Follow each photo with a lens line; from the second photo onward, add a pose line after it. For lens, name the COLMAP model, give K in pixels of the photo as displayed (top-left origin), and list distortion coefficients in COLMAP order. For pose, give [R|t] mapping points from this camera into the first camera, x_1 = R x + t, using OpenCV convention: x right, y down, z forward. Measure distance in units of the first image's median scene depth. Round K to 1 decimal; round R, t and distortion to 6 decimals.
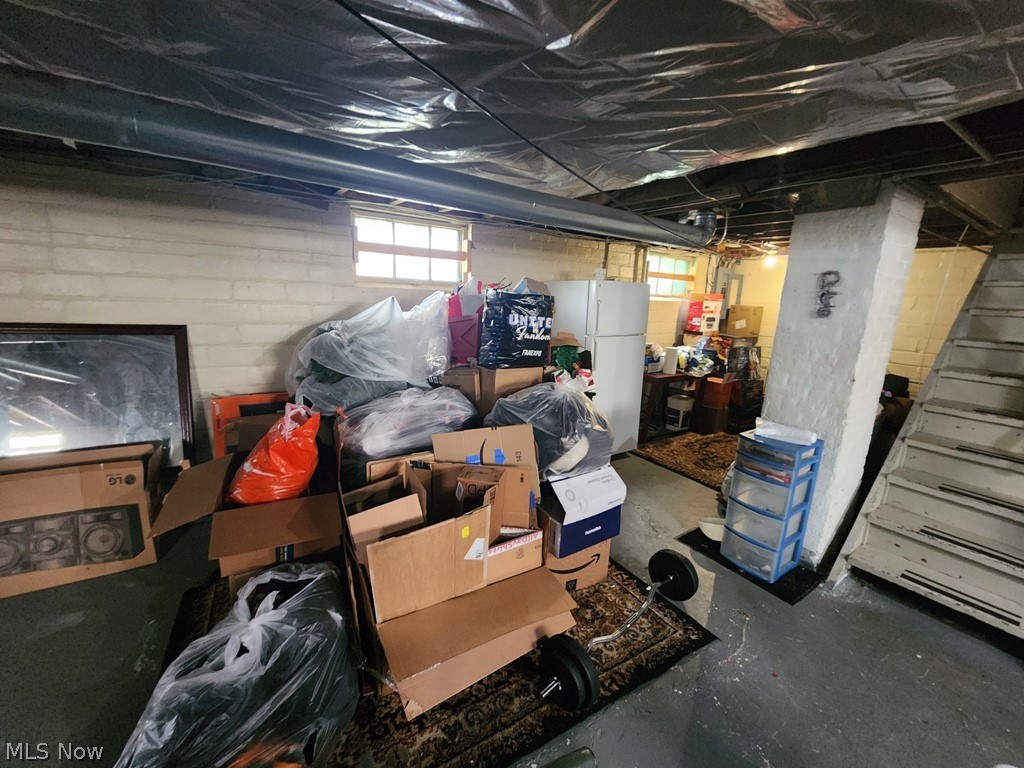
lens RADIAL K [[413.3, 0, 514.0], [0, 413.3, 377.5], [0, 0, 1]] dist [-0.002422, -0.000290]
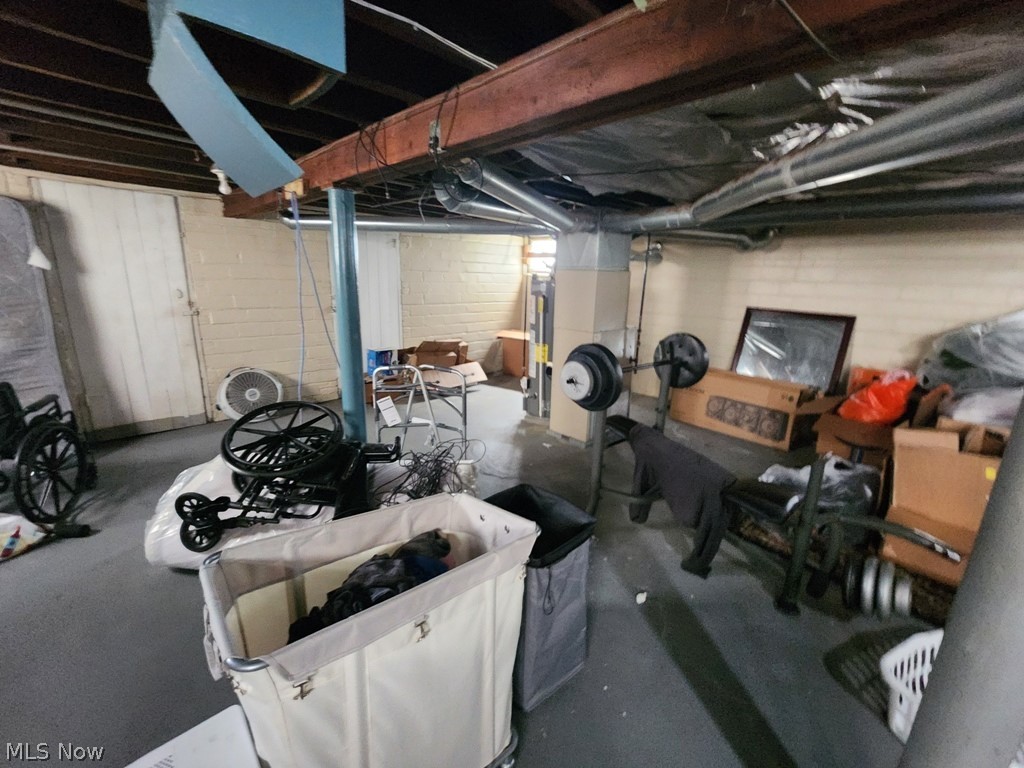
lens RADIAL K [[413.3, 0, 514.0], [0, 413.3, 381.1], [0, 0, 1]] dist [-0.002422, -0.000290]
pose [[0.159250, 0.197704, -0.967240, 0.543874], [-0.219175, 0.962373, 0.160624, 0.146282], [0.962601, 0.186416, 0.196590, -0.474860]]
